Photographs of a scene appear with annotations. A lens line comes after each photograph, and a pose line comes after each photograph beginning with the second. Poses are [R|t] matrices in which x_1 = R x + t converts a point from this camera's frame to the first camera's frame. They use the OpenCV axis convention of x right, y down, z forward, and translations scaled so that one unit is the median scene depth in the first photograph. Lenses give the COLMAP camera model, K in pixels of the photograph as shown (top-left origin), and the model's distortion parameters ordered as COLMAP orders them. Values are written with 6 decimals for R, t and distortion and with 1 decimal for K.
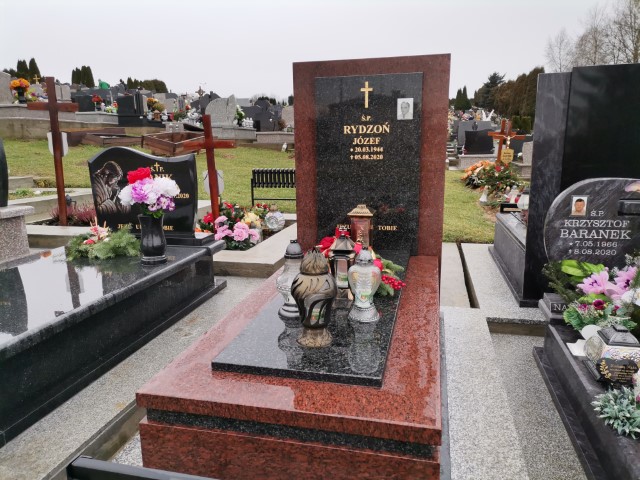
lens RADIAL K [[482.4, 0, 319.6], [0, 482.4, 242.2], [0, 0, 1]] dist [0.016299, 0.000787]
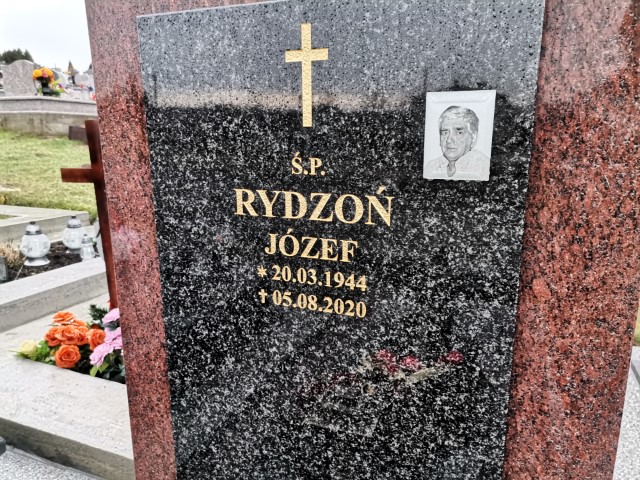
lens RADIAL K [[482.4, 0, 319.9], [0, 482.4, 237.6], [0, 0, 1]] dist [0.016299, 0.000787]
pose [[0.986809, 0.048919, -0.154319, 0.144825], [-0.047940, 0.998800, 0.010058, -0.218540], [0.154626, -0.002527, 0.987970, 0.733974]]
